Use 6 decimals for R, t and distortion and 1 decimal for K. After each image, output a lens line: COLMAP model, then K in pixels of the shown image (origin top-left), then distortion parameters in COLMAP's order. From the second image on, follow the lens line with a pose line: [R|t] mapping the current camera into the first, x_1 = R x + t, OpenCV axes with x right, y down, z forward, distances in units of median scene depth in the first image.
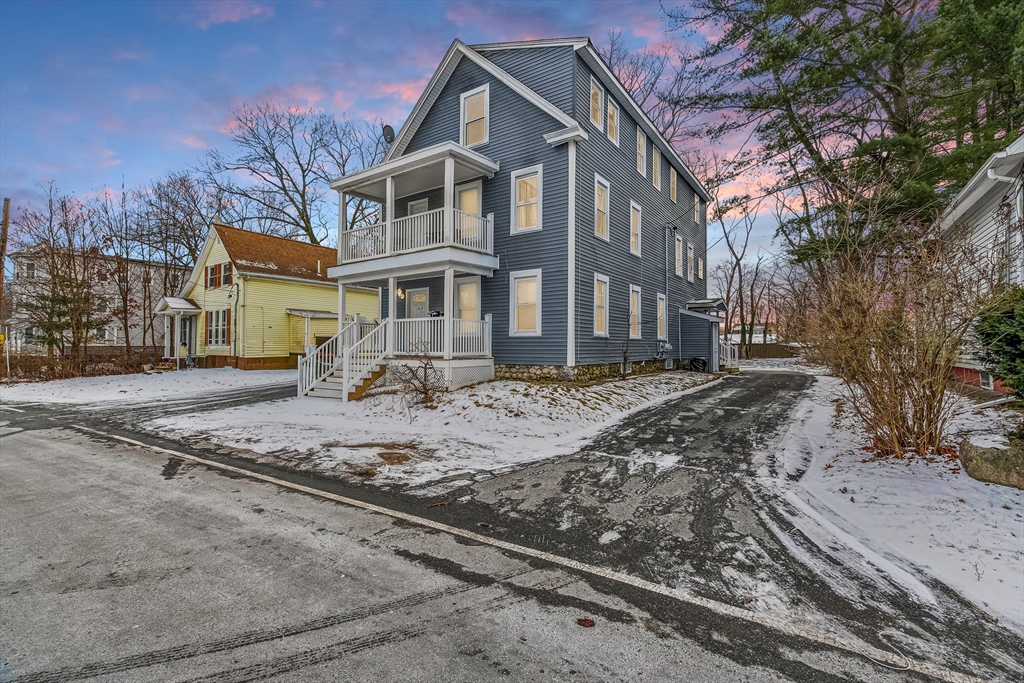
lens RADIAL K [[459.2, 0, 514.2], [0, 459.2, 339.1], [0, 0, 1]] dist [0.018172, 0.000989]
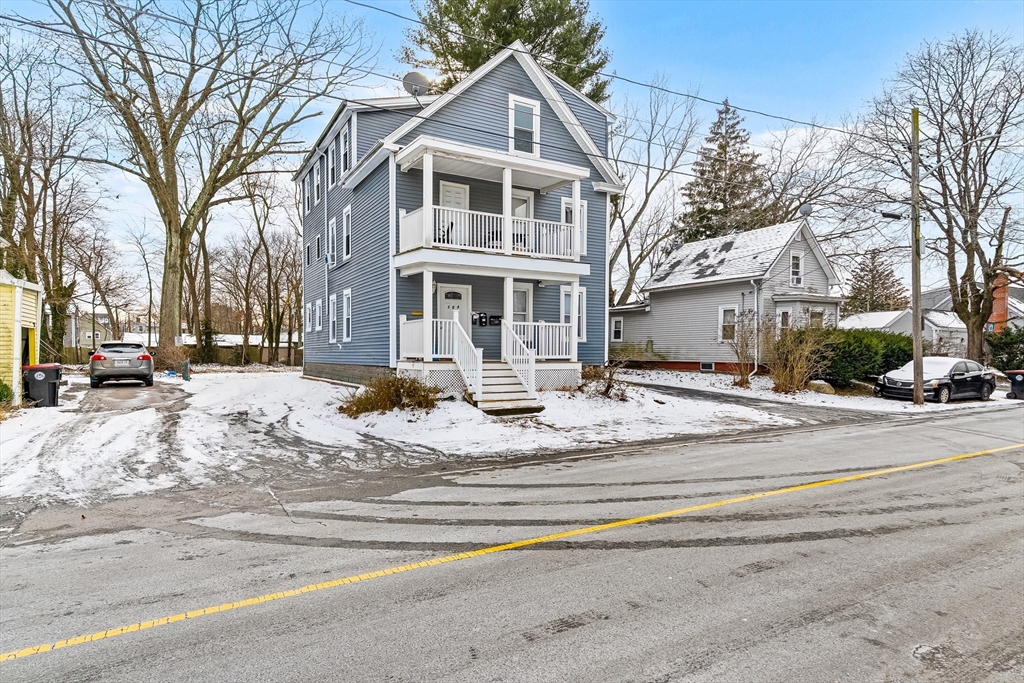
lens RADIAL K [[575.9, 0, 514.4], [0, 575.9, 363.8], [0, 0, 1]] dist [0.036467, 0.001123]
pose [[0.424607, -0.017531, 0.905208, -1.259998], [-0.021123, 0.999349, 0.029263, 0.008838], [-0.905131, -0.031546, 0.423960, 0.452661]]
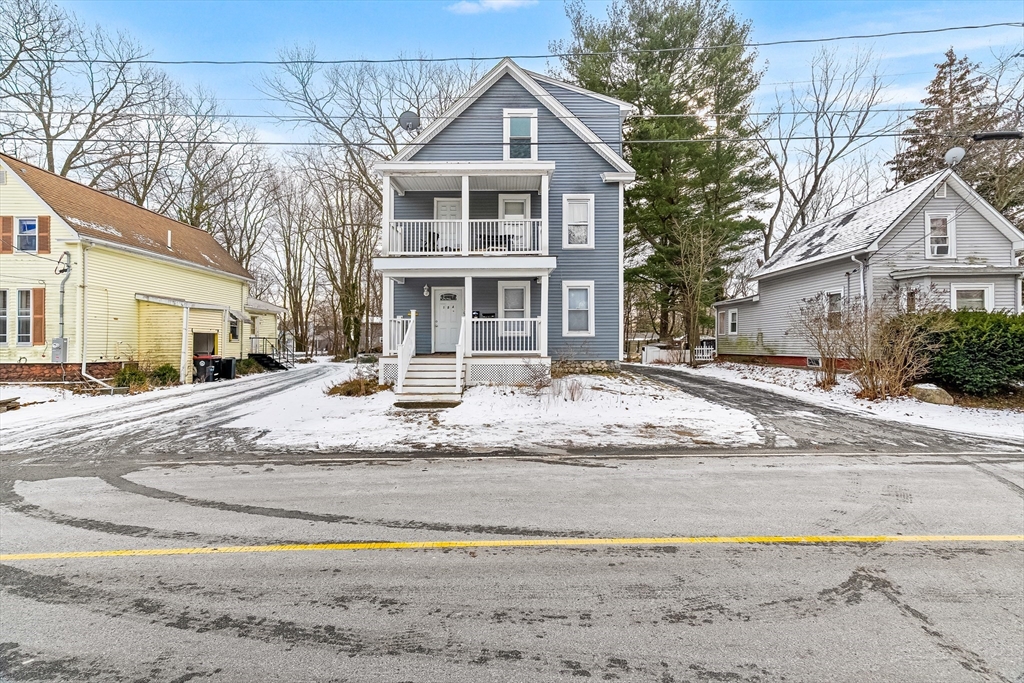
lens RADIAL K [[459.2, 0, 514.6], [0, 459.2, 338.1], [0, 0, 1]] dist [0.018172, 0.000989]
pose [[0.819199, 0.006485, 0.573473, -0.711544], [-0.007566, 0.999971, -0.000500, -0.000212], [-0.573460, -0.003929, 0.819224, 0.115218]]
